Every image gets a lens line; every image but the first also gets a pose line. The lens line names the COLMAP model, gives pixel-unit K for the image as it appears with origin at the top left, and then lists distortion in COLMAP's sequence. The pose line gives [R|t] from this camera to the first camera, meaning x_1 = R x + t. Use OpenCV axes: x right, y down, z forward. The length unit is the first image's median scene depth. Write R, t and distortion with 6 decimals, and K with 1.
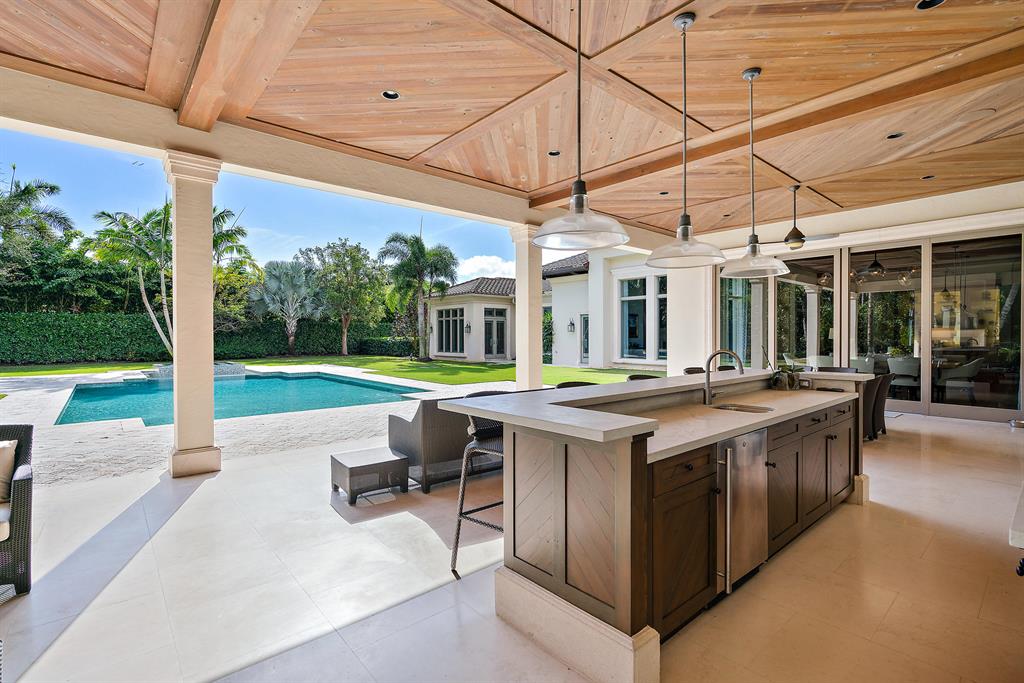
lens RADIAL K [[469.5, 0, 508.1], [0, 469.5, 339.2], [0, 0, 1]] dist [-0.002277, 0.000679]
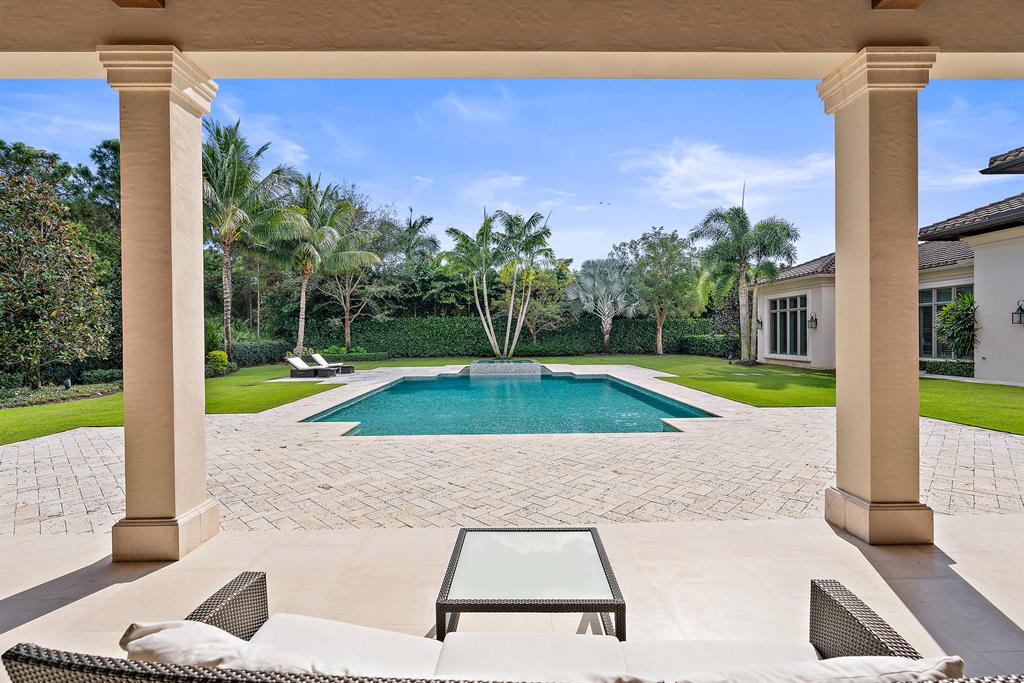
lens RADIAL K [[469.5, 0, 508.1], [0, 469.5, 339.2], [0, 0, 1]] dist [-0.002277, 0.000679]
pose [[0.768690, 0.000886, -0.639621, 0.015984], [0.002733, 0.999985, 0.004670, -0.001456], [0.639616, -0.005338, 0.768676, 0.129232]]
